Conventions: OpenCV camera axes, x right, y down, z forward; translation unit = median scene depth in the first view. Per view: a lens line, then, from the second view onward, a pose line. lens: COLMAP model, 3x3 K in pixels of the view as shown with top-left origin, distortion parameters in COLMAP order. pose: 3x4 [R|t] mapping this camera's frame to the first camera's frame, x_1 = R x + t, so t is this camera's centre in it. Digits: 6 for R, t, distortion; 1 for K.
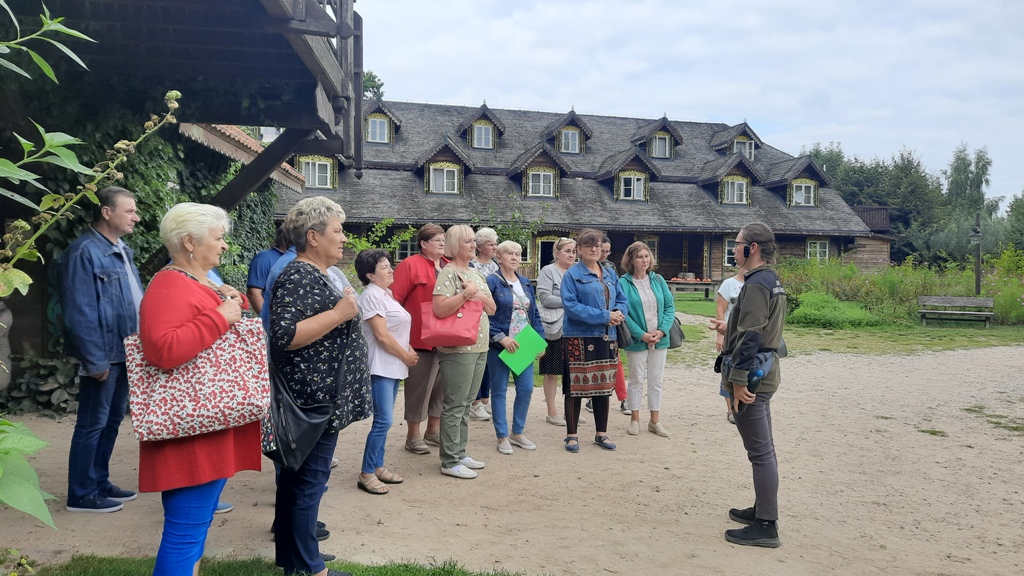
lens RADIAL K [[744.5, 0, 509.7], [0, 744.5, 290.4], [0, 0, 1]] dist [0.059501, -0.055907]
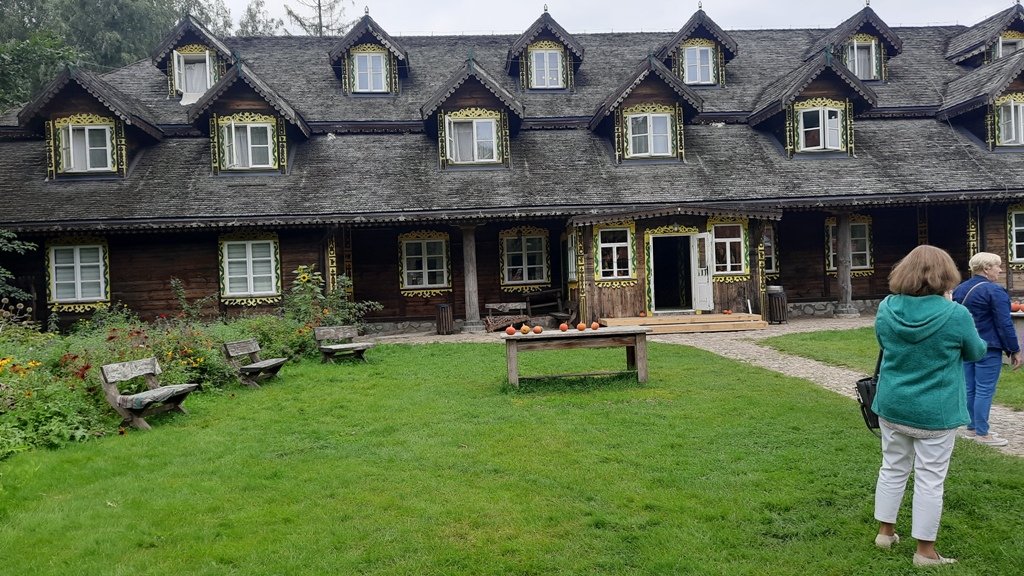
lens RADIAL K [[744.5, 0, 510.5], [0, 744.5, 289.9], [0, 0, 1]] dist [0.059501, -0.055907]
pose [[0.984543, -0.053595, -0.166740, 0.025653], [0.050890, 0.998495, -0.020451, -0.020217], [0.167585, 0.011650, 0.985789, 0.411724]]
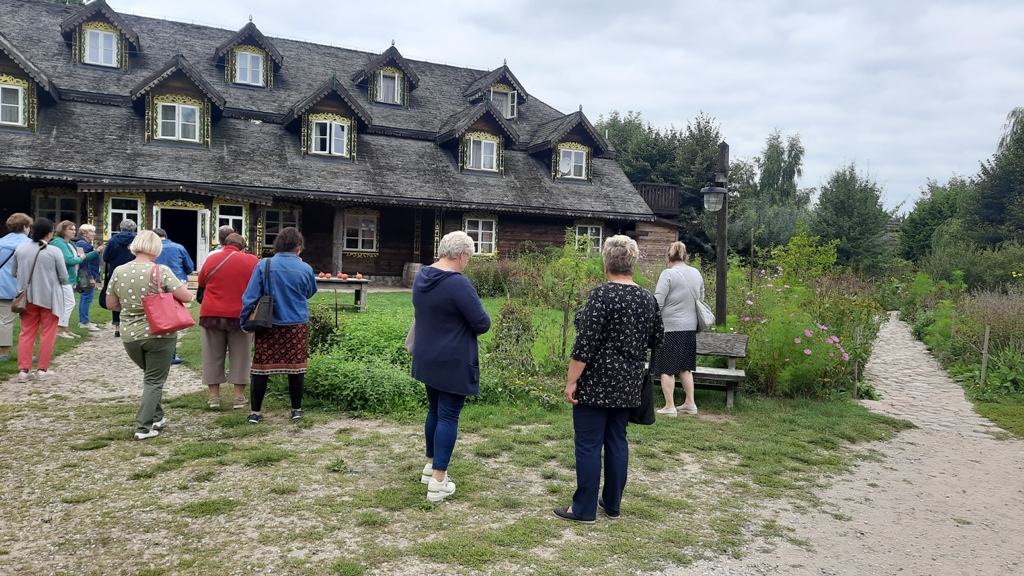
lens RADIAL K [[744.5, 0, 513.5], [0, 744.5, 289.1], [0, 0, 1]] dist [0.059501, -0.055907]
pose [[0.981392, 0.015802, 0.191365, 0.196562], [-0.018796, 0.999728, 0.013840, -0.010021], [-0.191094, -0.017179, 0.981421, 0.275896]]
